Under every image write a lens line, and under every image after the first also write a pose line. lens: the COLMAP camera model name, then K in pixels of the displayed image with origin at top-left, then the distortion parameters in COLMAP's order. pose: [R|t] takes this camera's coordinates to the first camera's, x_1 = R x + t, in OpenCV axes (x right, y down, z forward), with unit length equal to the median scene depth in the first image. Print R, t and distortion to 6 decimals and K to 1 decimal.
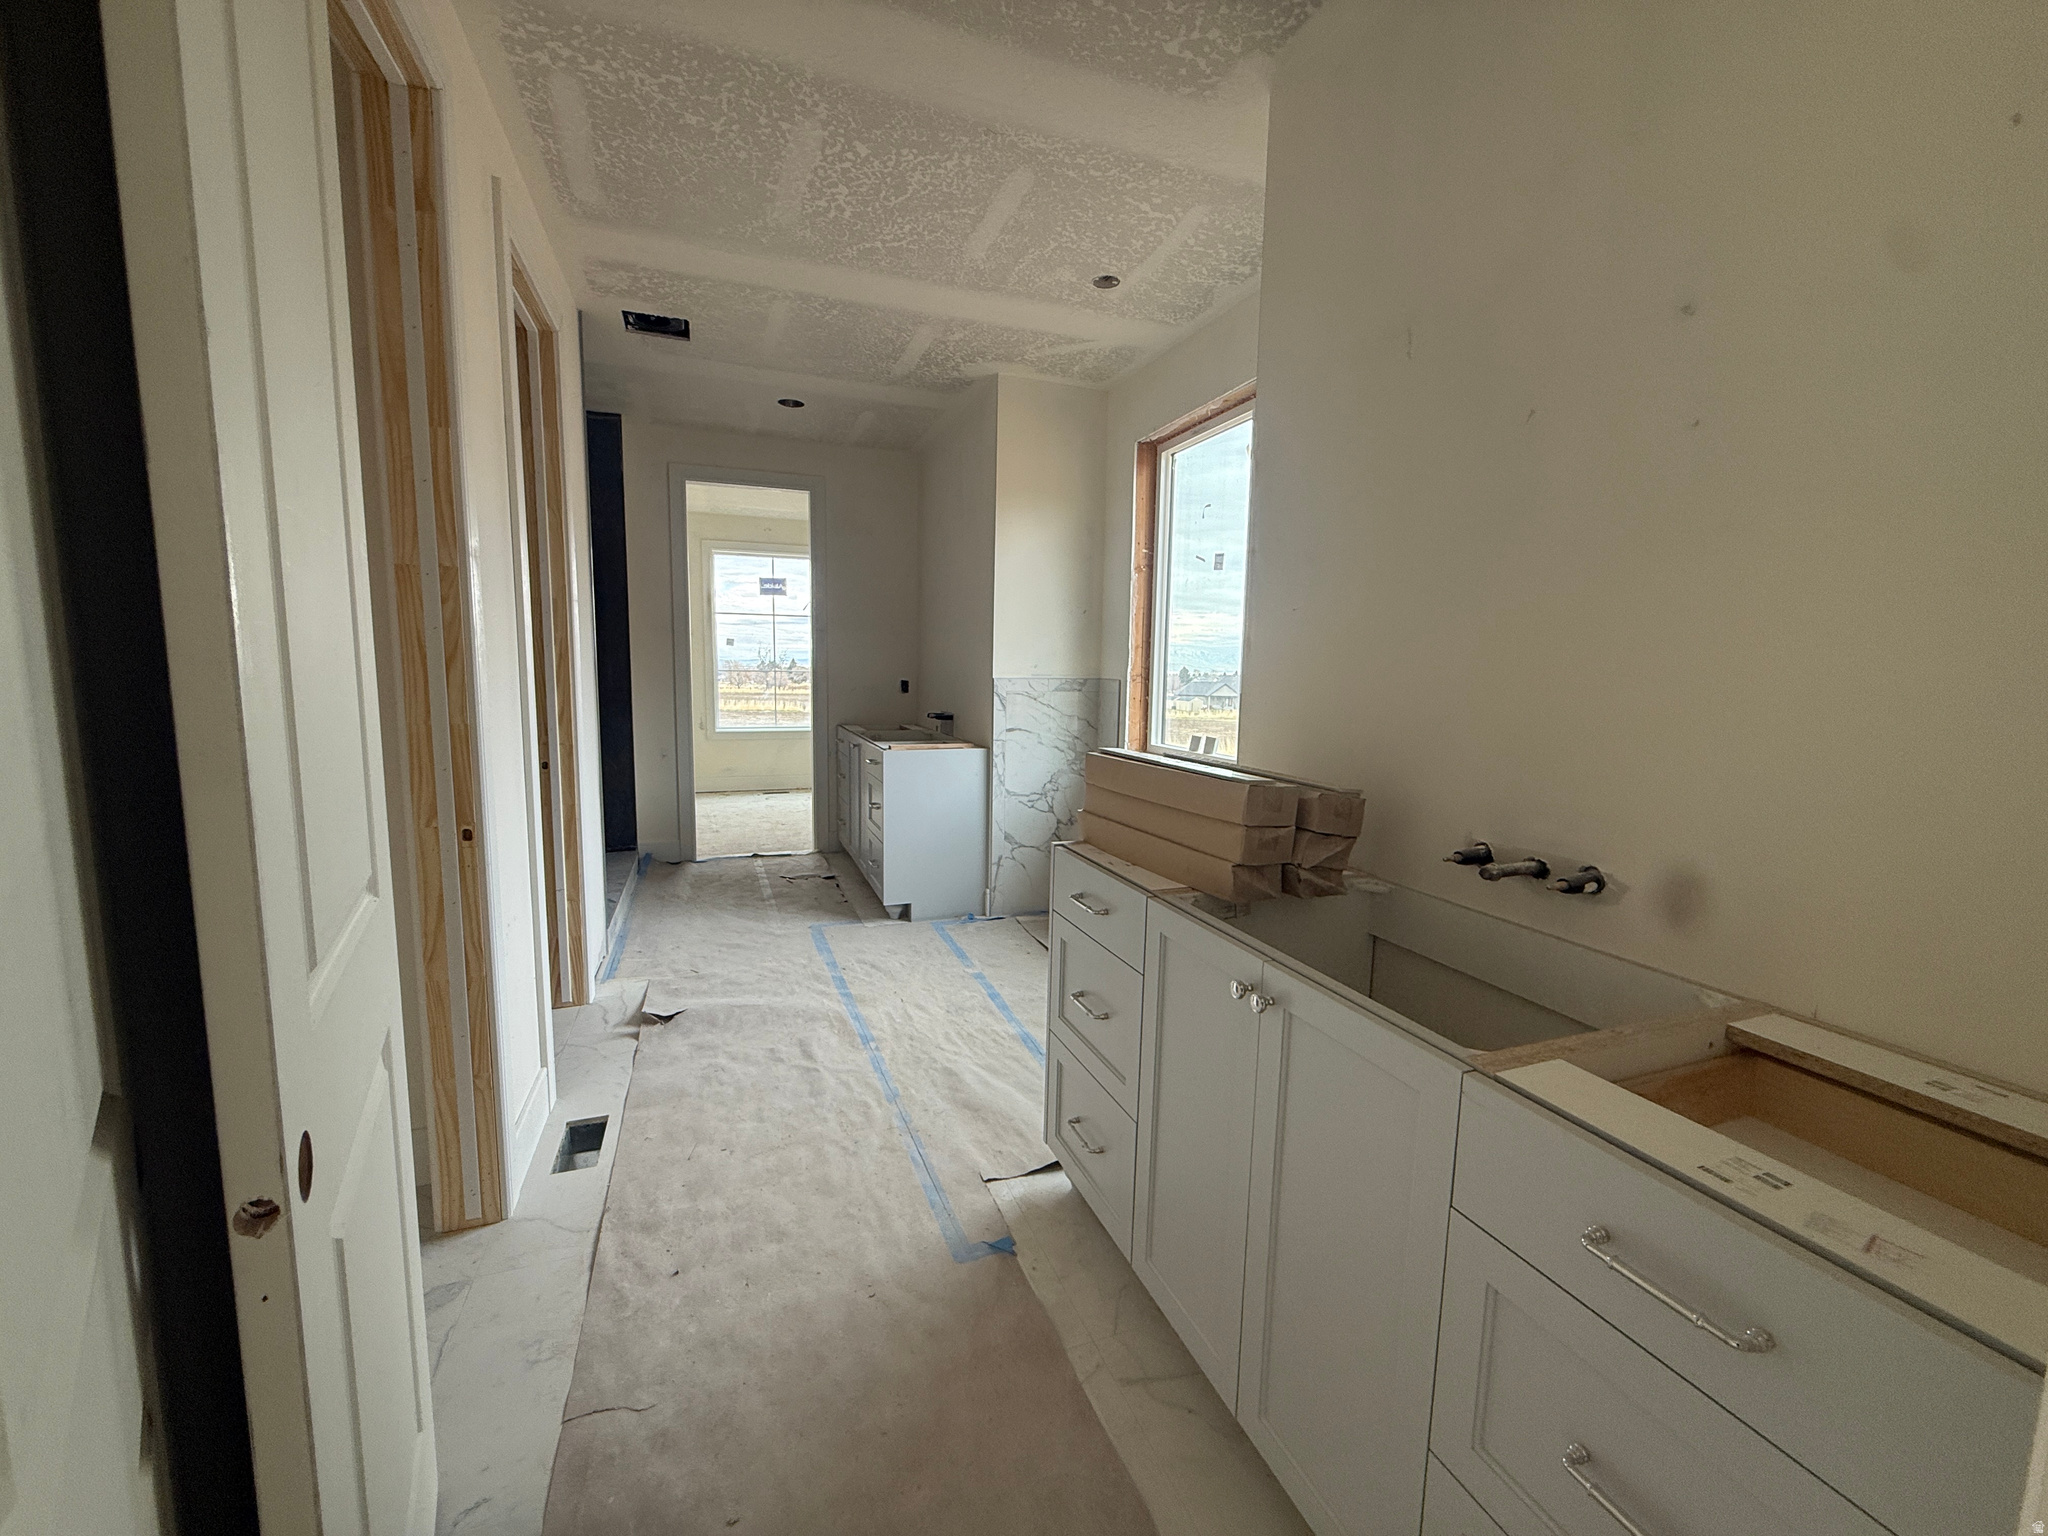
lens RADIAL K [[811.2, 0, 1028.8], [0, 811.2, 765.4], [0, 0, 1]] dist [-0.000482, -0.000409]
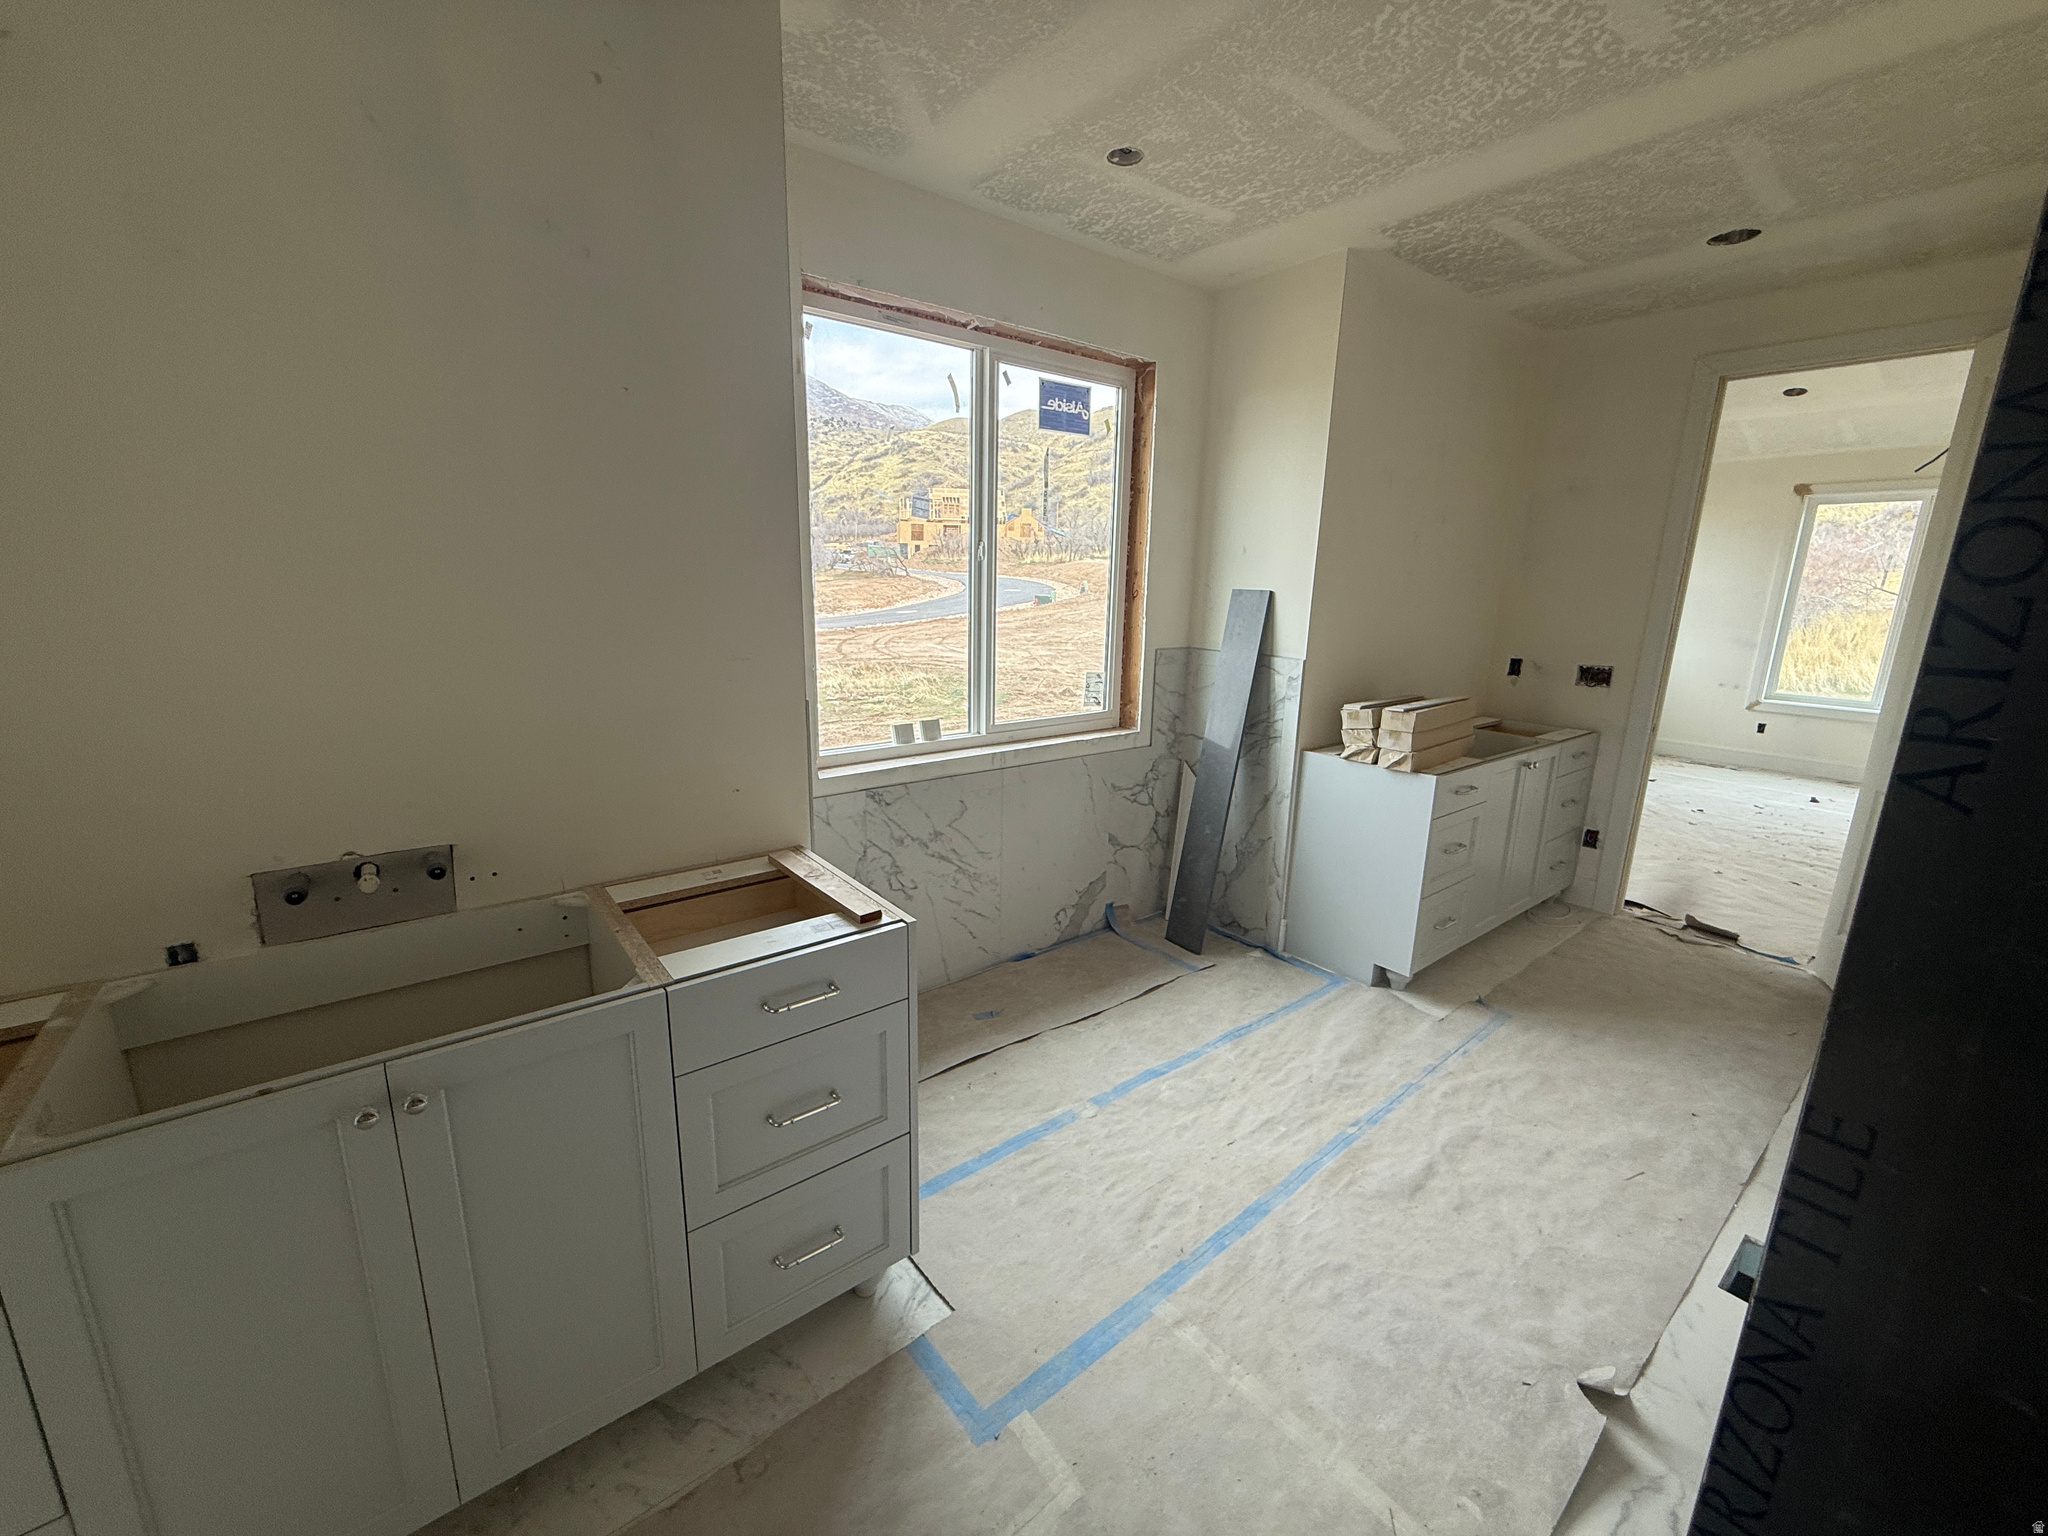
lens RADIAL K [[811.2, 0, 1015.9], [0, 811.2, 763.9], [0, 0, 1]] dist [-0.000482, -0.000409]
pose [[-0.291694, -0.240525, 0.925777, -0.622379], [0.090573, 0.956573, 0.277064, -0.226725], [-0.952214, 0.164669, -0.257242, 1.188118]]
